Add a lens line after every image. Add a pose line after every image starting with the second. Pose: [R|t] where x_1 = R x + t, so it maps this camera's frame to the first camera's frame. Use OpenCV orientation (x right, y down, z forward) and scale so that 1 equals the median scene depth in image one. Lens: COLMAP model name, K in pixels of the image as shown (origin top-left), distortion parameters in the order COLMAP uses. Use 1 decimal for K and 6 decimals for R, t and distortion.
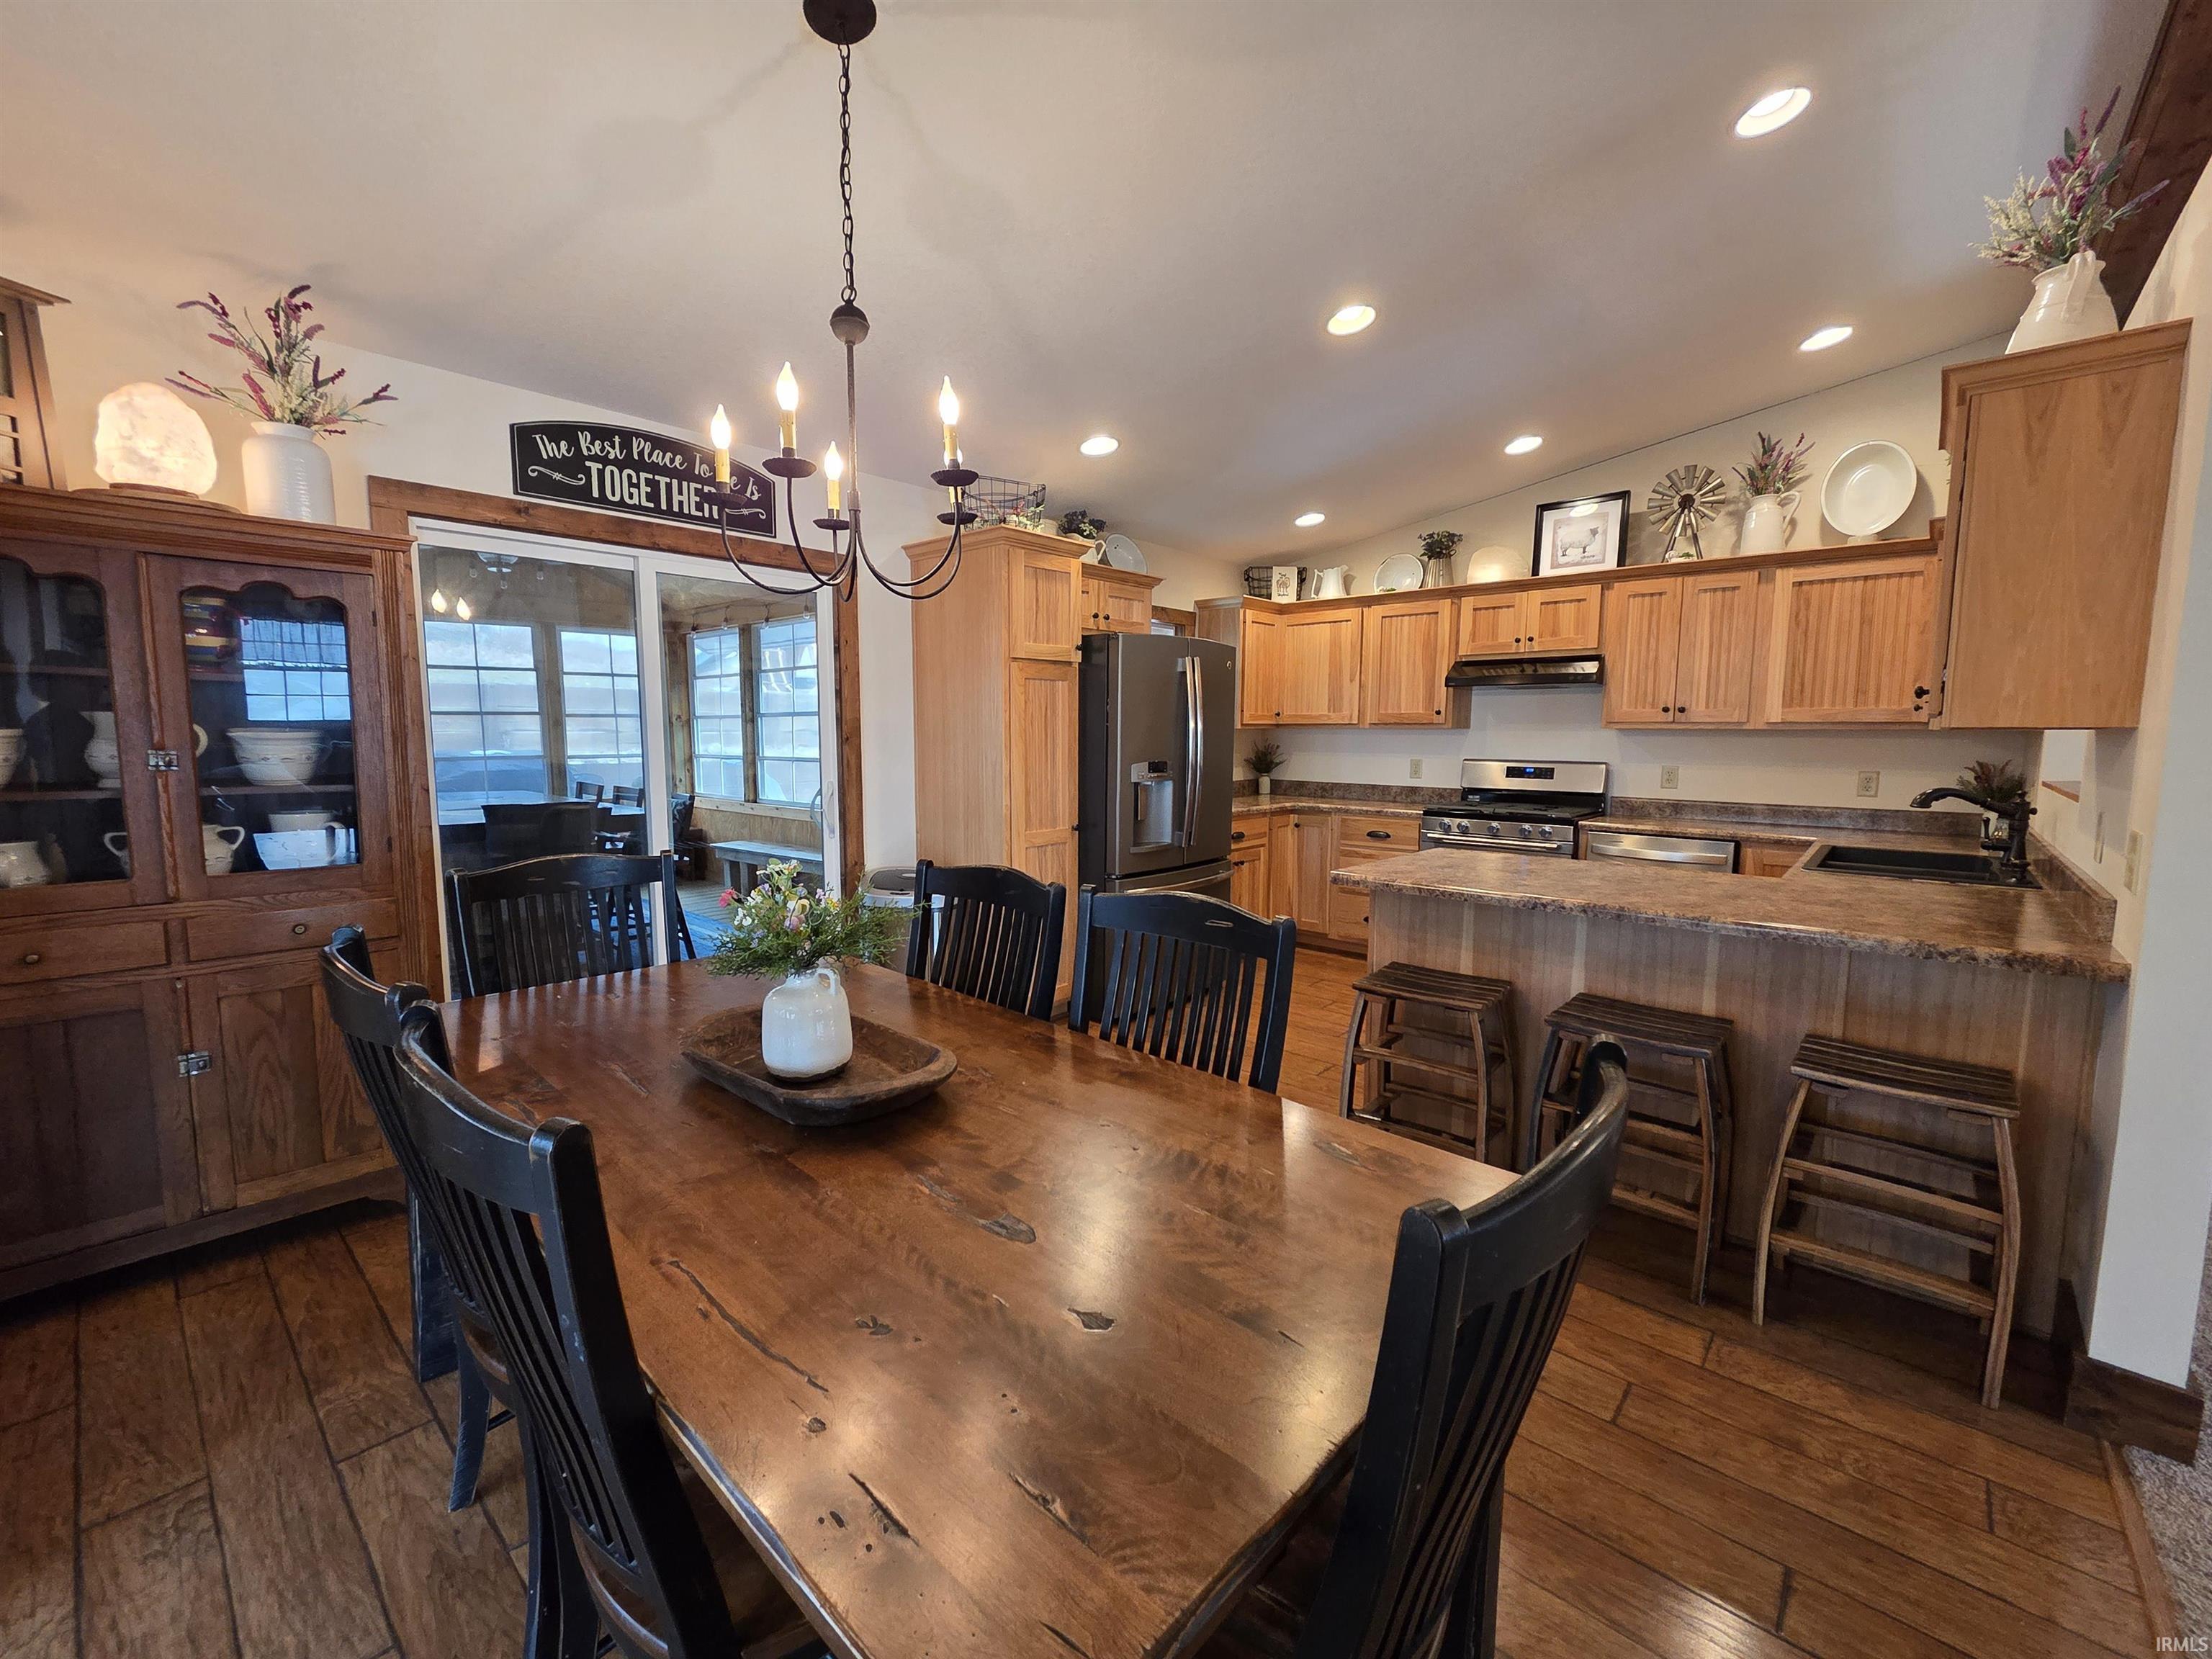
lens RADIAL K [[910.0, 0, 1114.2], [0, 910.0, 809.5], [0, 0, 1]] dist [0.002703, -0.000939]
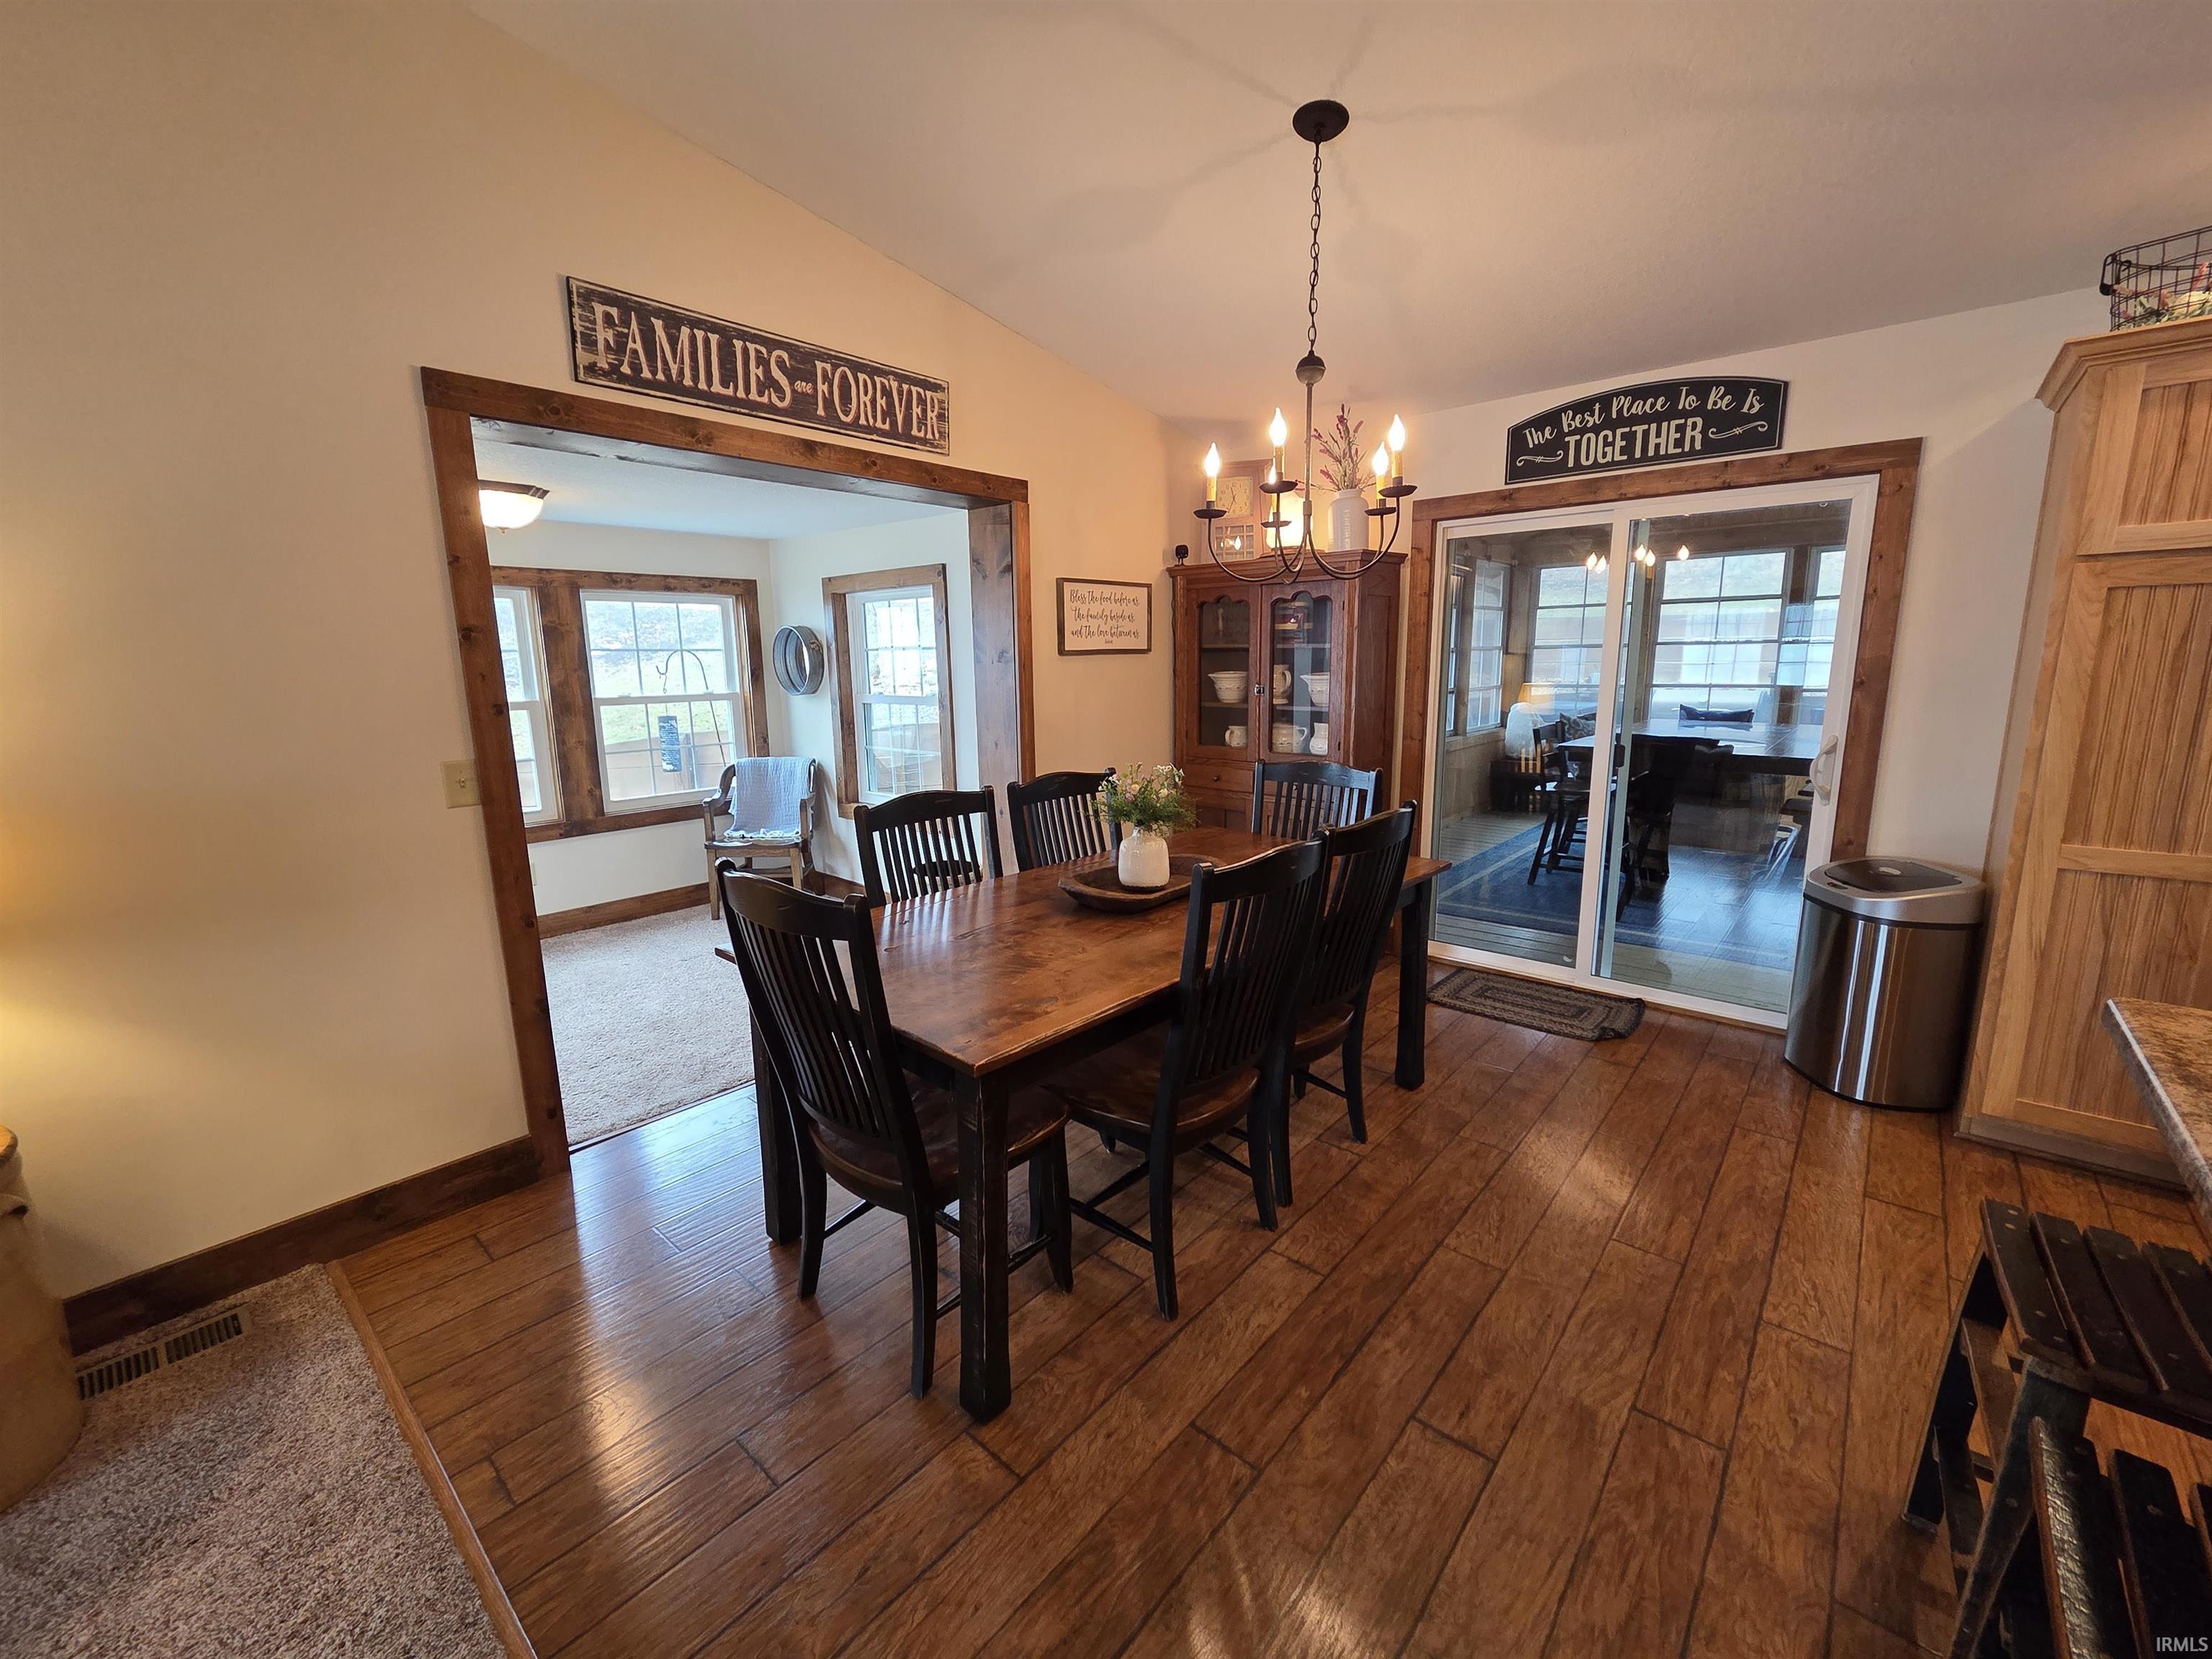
lens RADIAL K [[910.0, 0, 1117.4], [0, 910.0, 817.3], [0, 0, 1]] dist [0.002703, -0.000939]
pose [[0.009526, 0.166436, -0.986006, 0.463751], [-0.079187, 0.983080, 0.165177, -0.040747], [0.996814, 0.076505, 0.022545, 0.328273]]
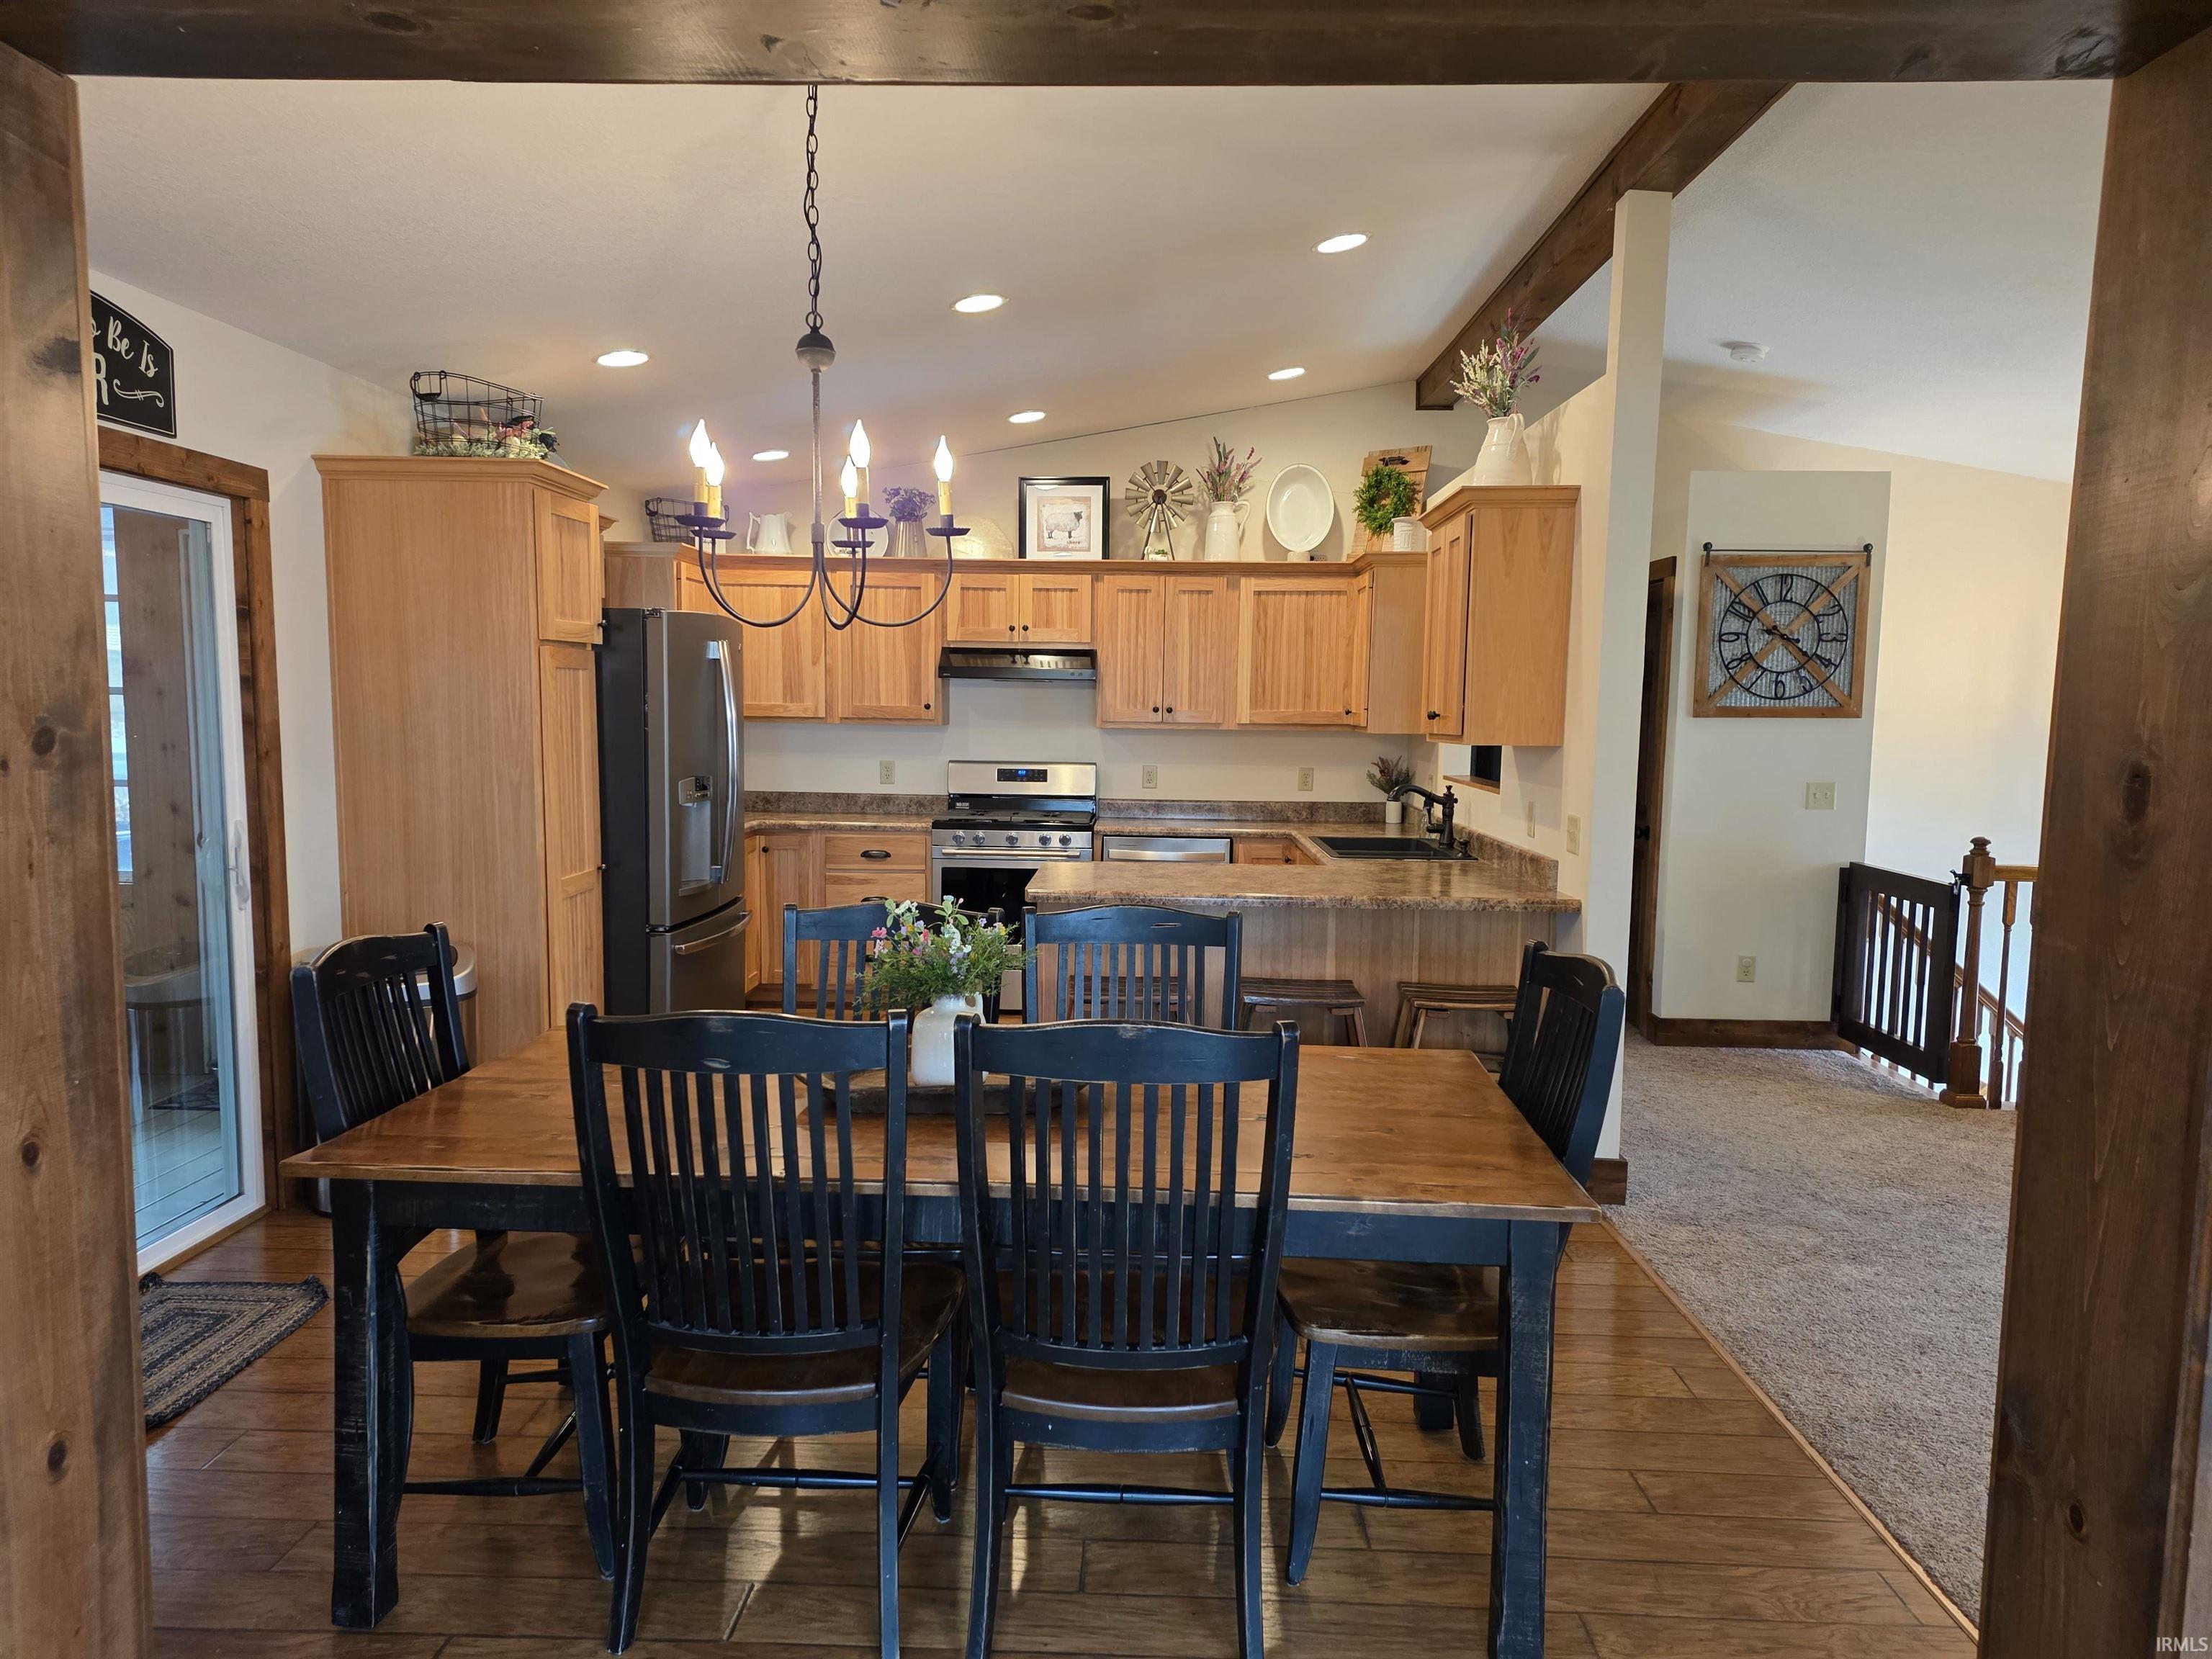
lens RADIAL K [[1434.1, 0, 1099.7], [0, 1434.1, 842.5], [0, 0, 1]] dist [0.048763, -0.005949]
pose [[0.764091, -0.056210, 0.642655, -0.476427], [0.045284, 0.998413, 0.033486, -0.021454], [-0.643517, 0.003516, 0.765424, -0.160038]]
